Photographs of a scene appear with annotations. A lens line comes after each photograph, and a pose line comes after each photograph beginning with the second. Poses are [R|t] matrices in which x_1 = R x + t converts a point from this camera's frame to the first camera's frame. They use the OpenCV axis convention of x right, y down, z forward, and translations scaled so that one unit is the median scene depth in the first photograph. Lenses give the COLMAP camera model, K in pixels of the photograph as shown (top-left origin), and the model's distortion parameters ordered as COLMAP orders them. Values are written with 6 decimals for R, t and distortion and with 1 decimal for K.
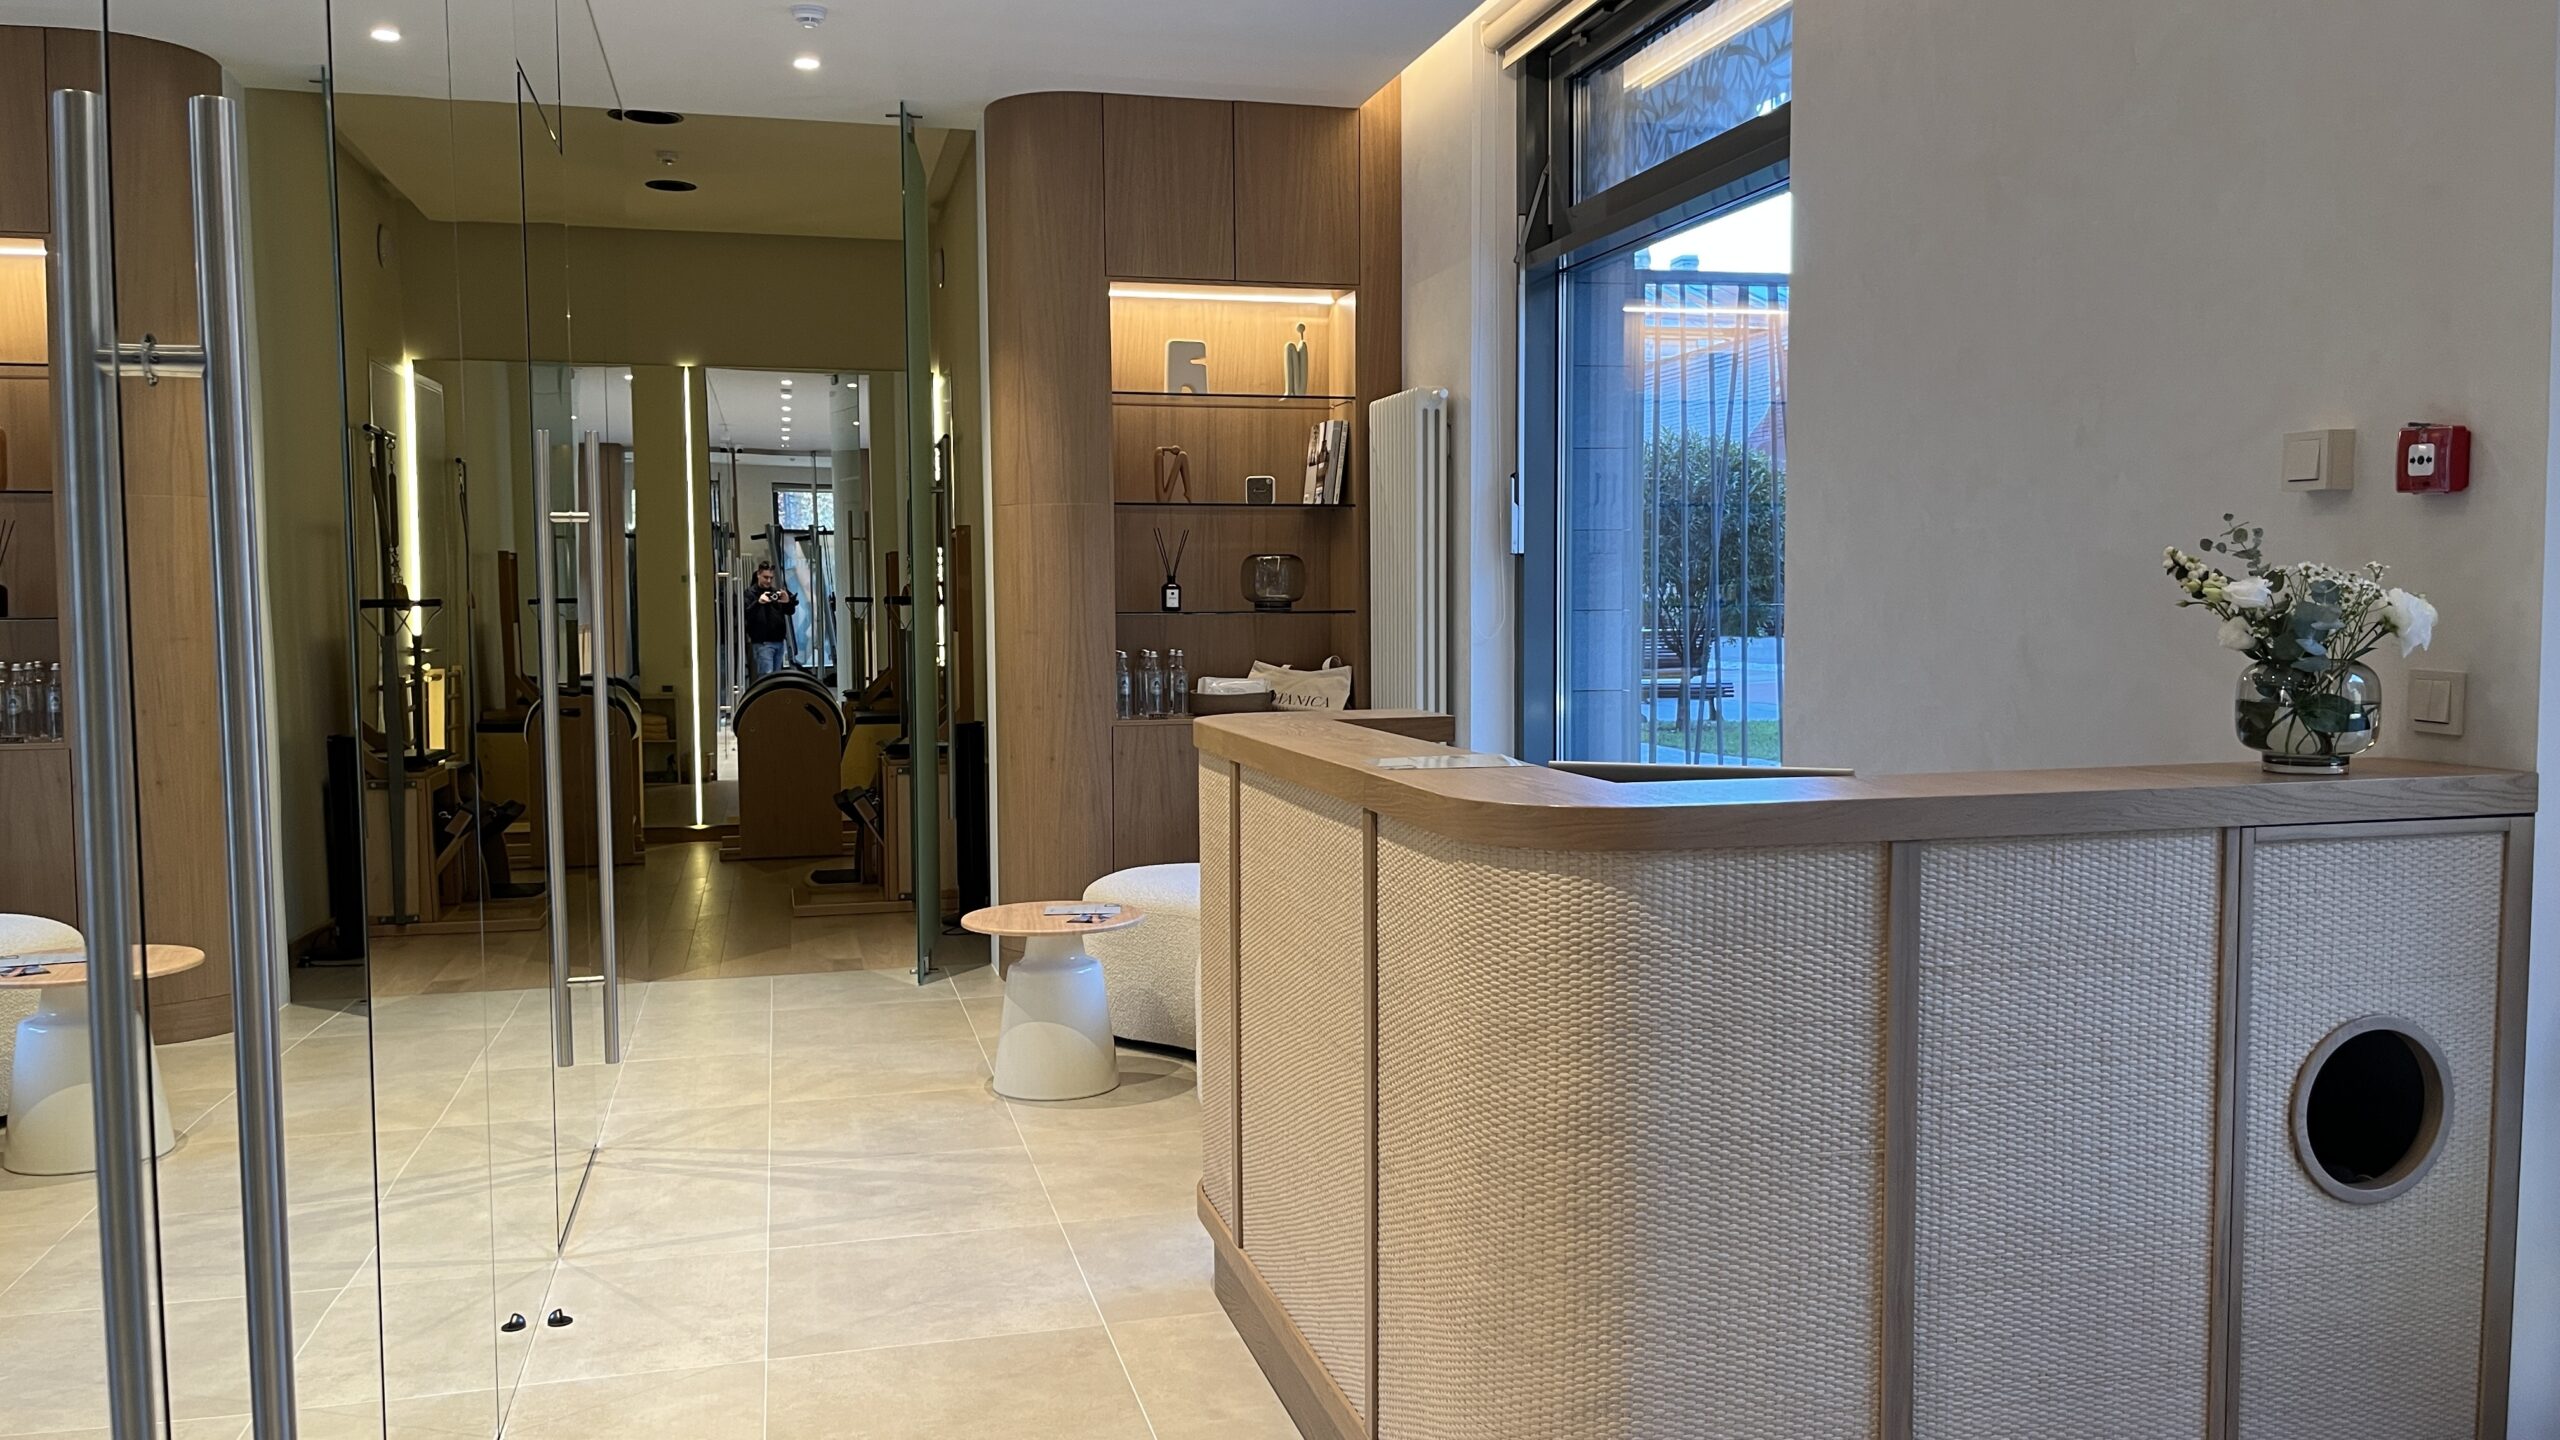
lens RADIAL K [[1952.5, 0, 1262.1], [0, 1952.5, 715.0], [0, 0, 1]] dist [0.065568, -0.089102]
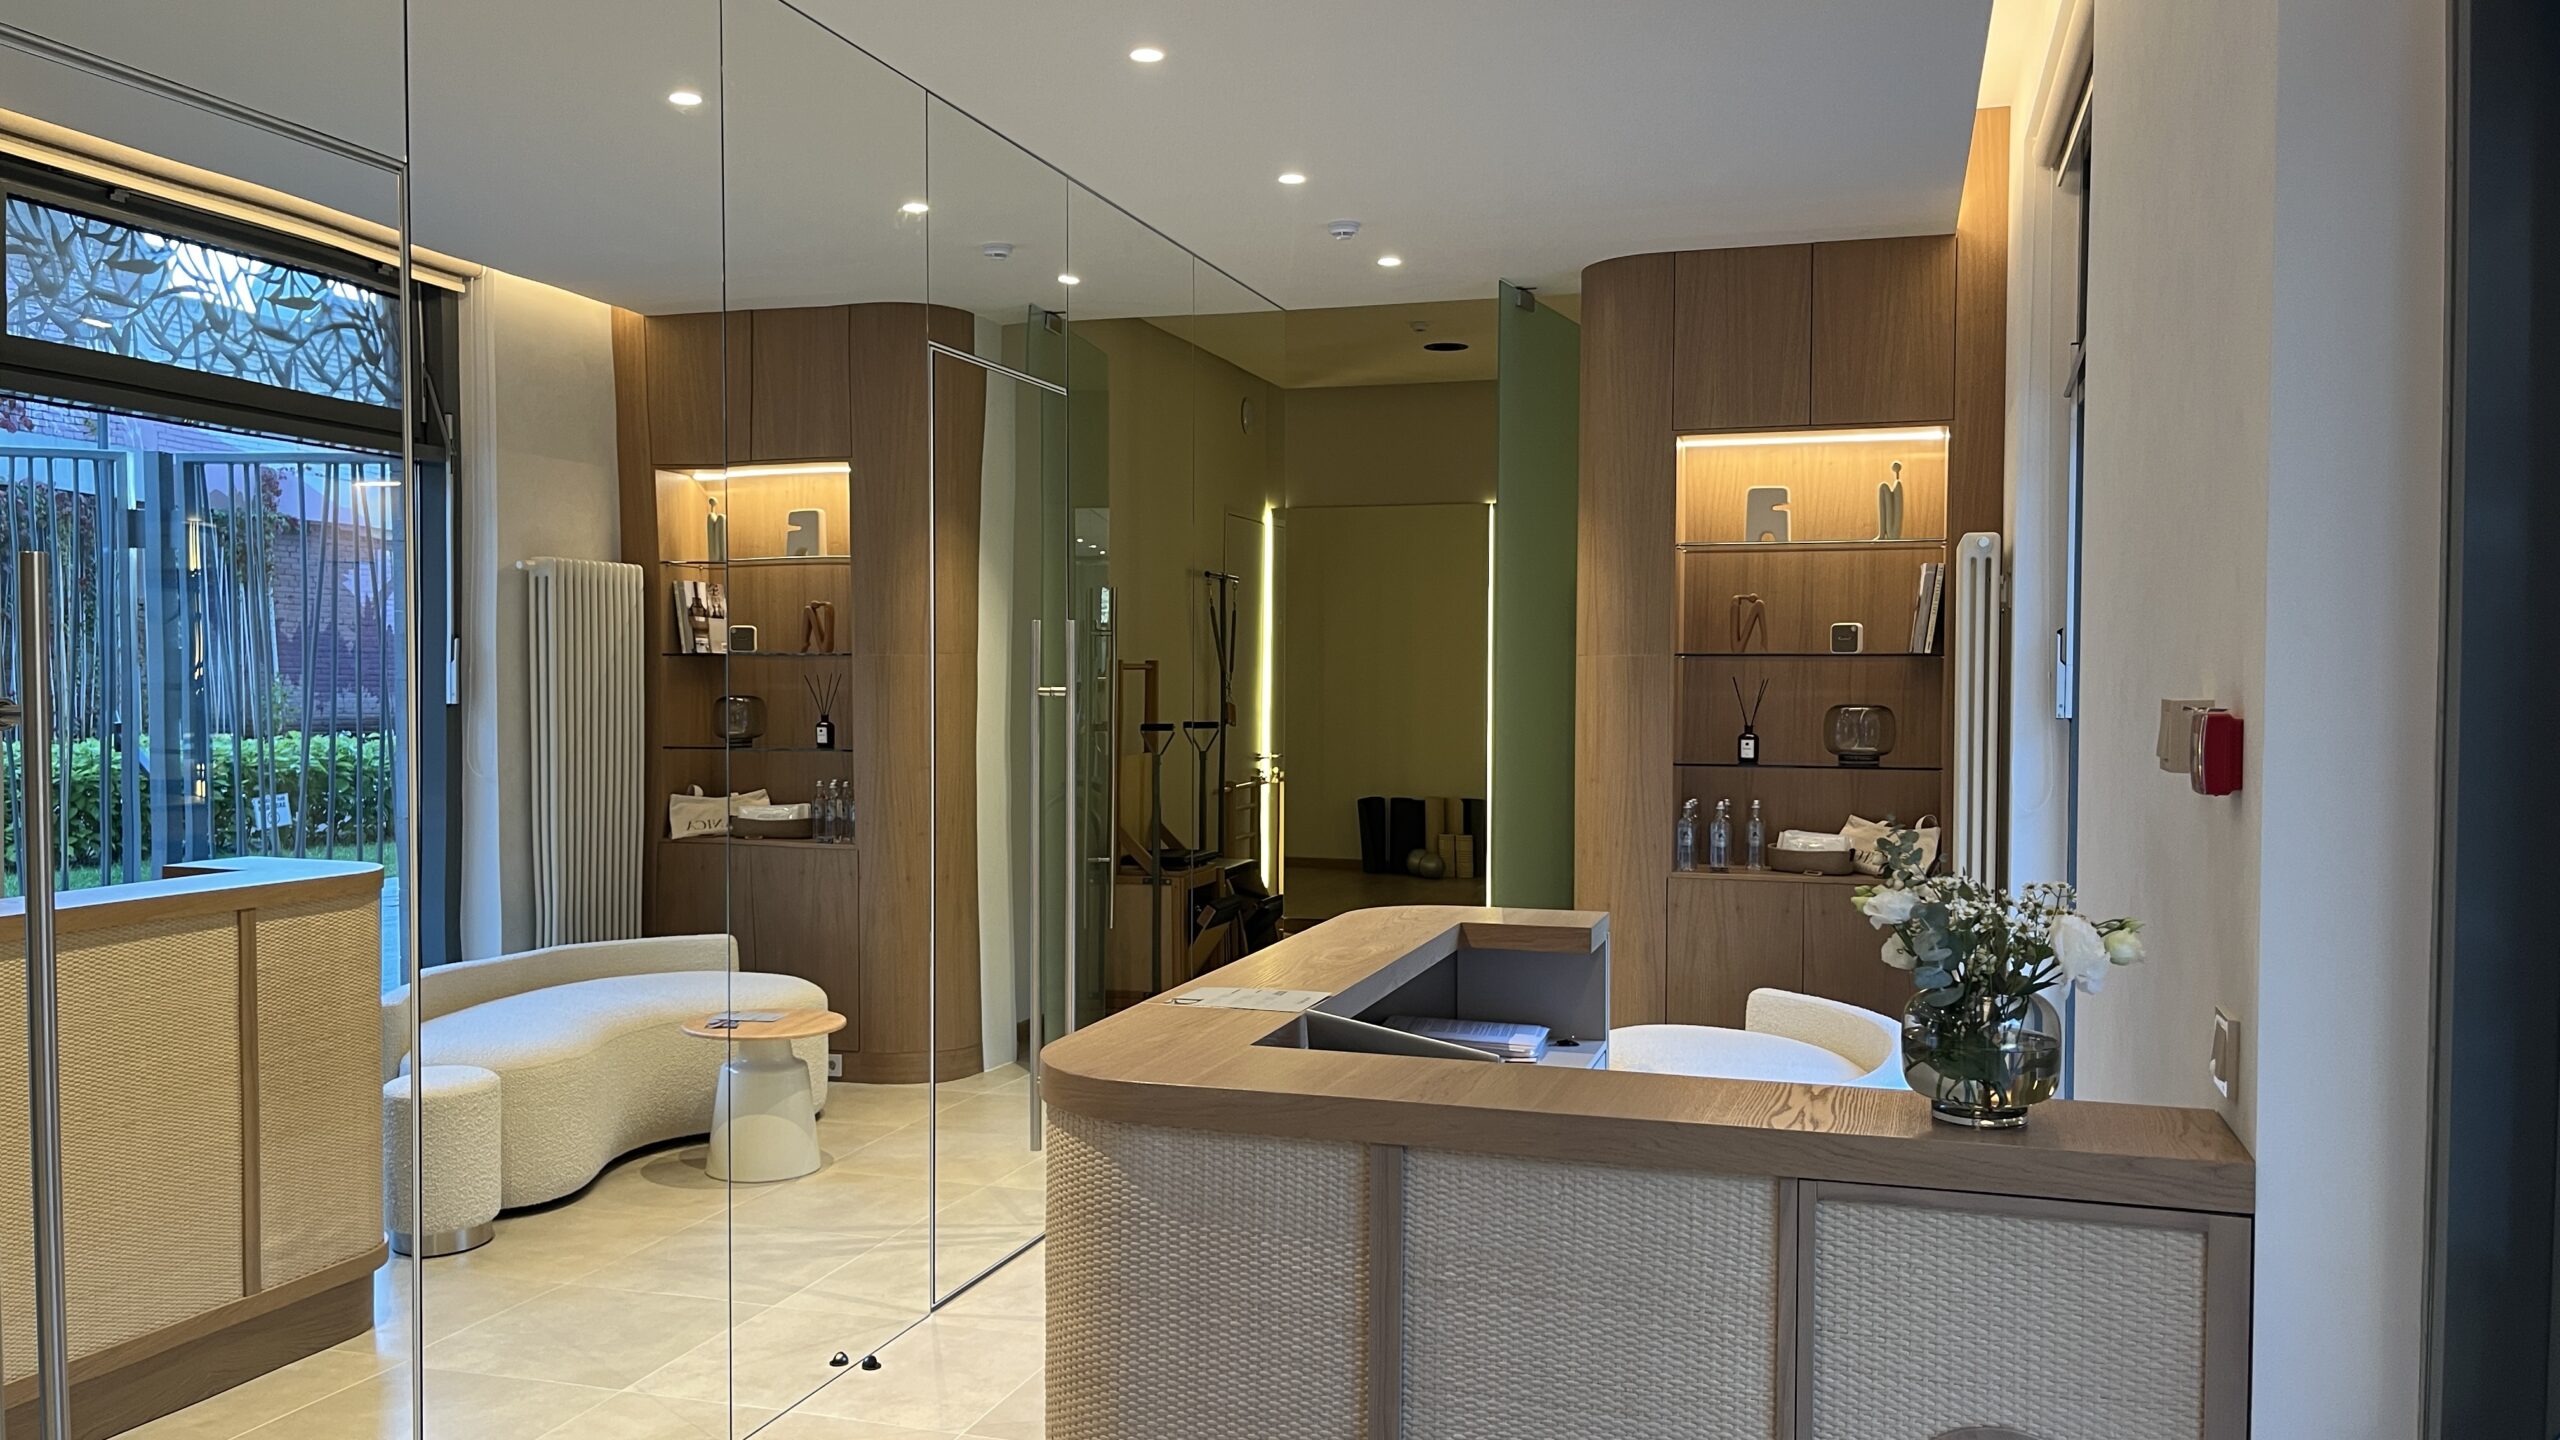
lens RADIAL K [[1952.5, 0, 1283.3], [0, 1952.5, 719.6], [0, 0, 1]] dist [0.065568, -0.089102]
pose [[0.843911, 0.022093, -0.536028, 0.288223], [-0.040034, 0.998959, -0.021855, -0.044634], [0.534987, 0.039903, 0.843918, 0.048429]]
